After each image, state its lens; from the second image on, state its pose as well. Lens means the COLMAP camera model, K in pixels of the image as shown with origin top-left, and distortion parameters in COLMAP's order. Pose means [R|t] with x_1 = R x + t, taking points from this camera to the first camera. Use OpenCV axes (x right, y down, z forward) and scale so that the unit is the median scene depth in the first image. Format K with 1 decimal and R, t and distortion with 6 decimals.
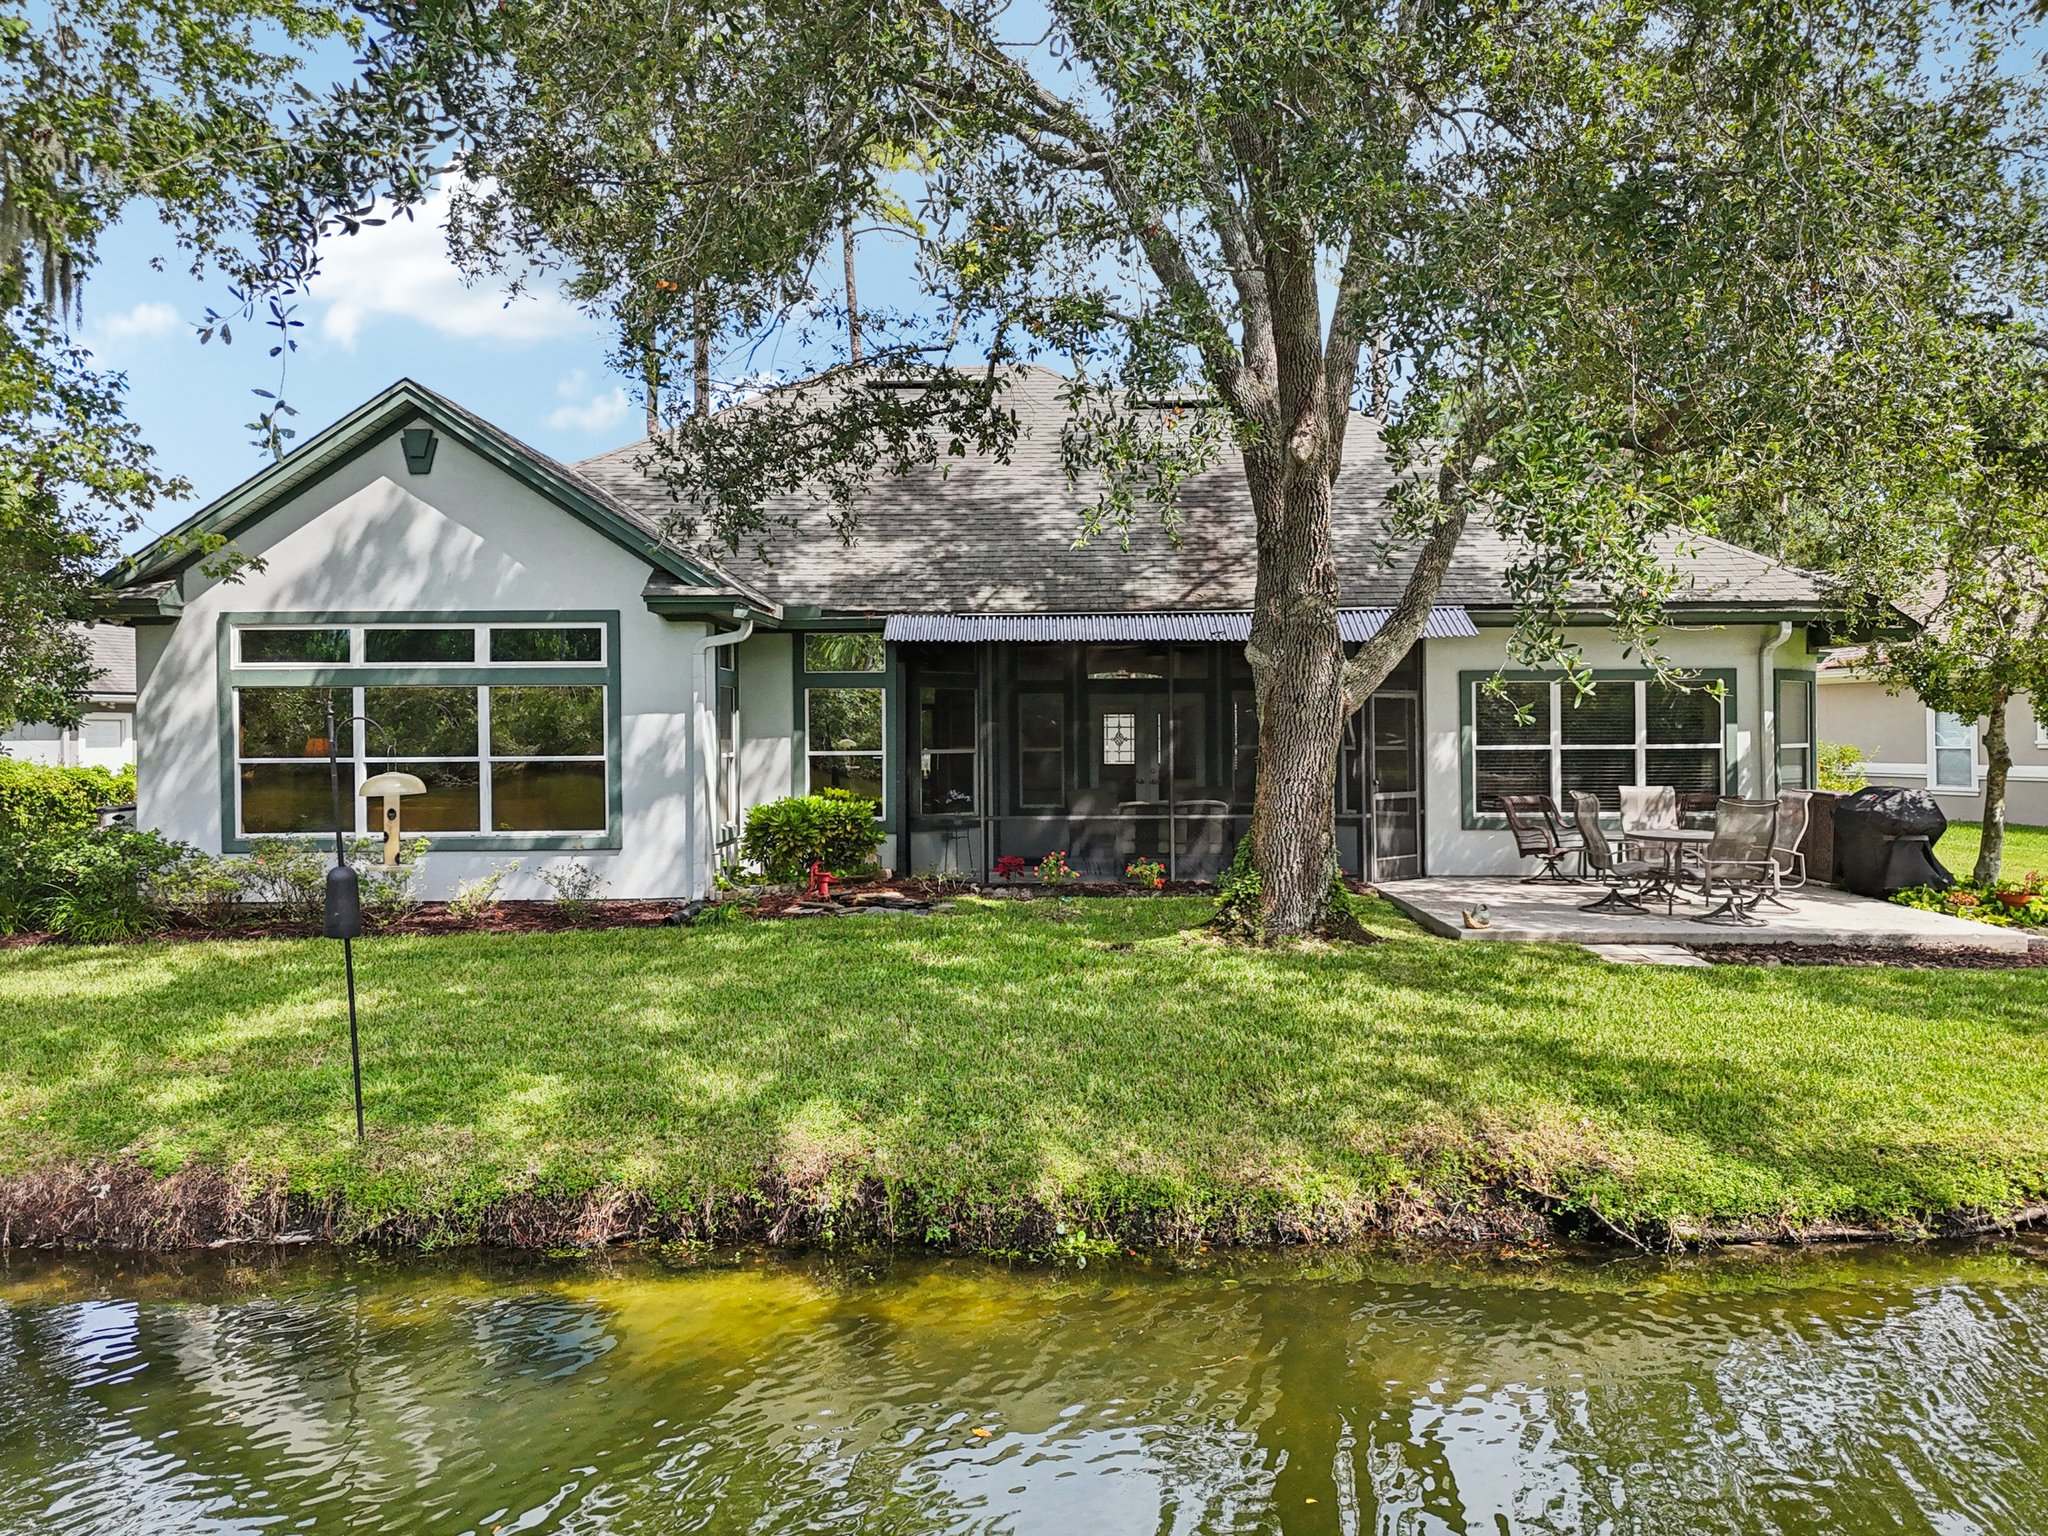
lens RADIAL K [[1471.1, 0, 1012.5], [0, 1471.1, 758.0], [0, 0, 1]] dist [0.041218, -0.037629]
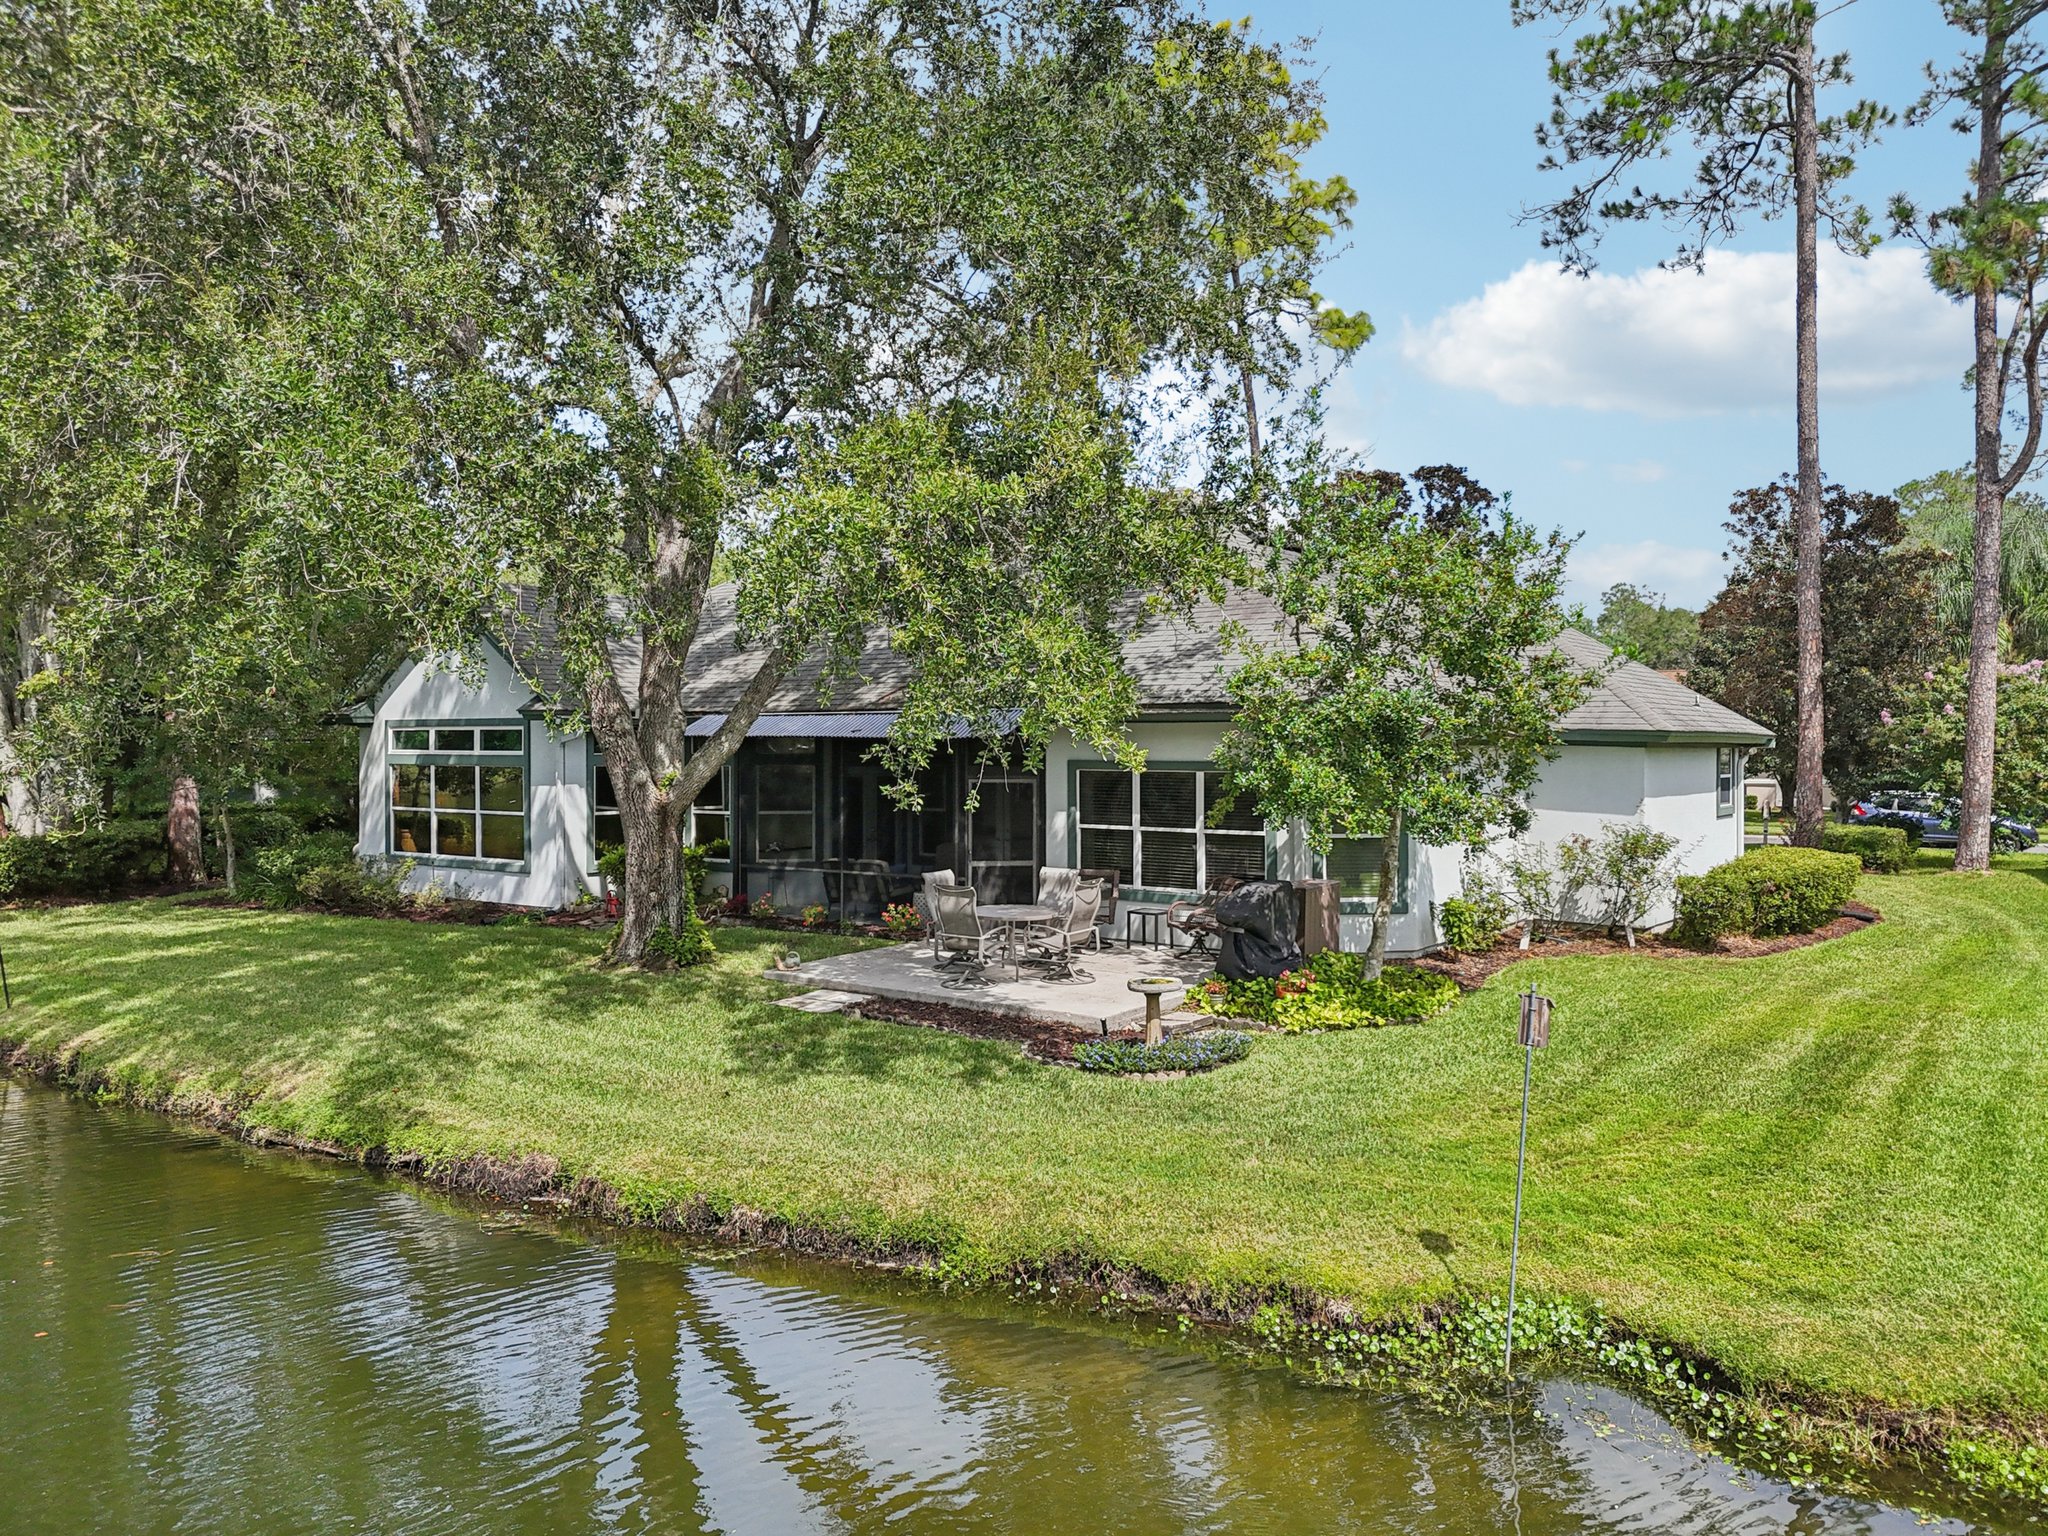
lens RADIAL K [[1480.8, 0, 1011.0], [0, 1480.8, 751.4], [0, 0, 1]] dist [0.043299, -0.046285]
pose [[0.785143, 0.011058, -0.619215, 1.103807], [-0.007776, 0.999938, 0.007997, -0.082772], [0.619265, -0.001464, 0.785181, 0.101741]]
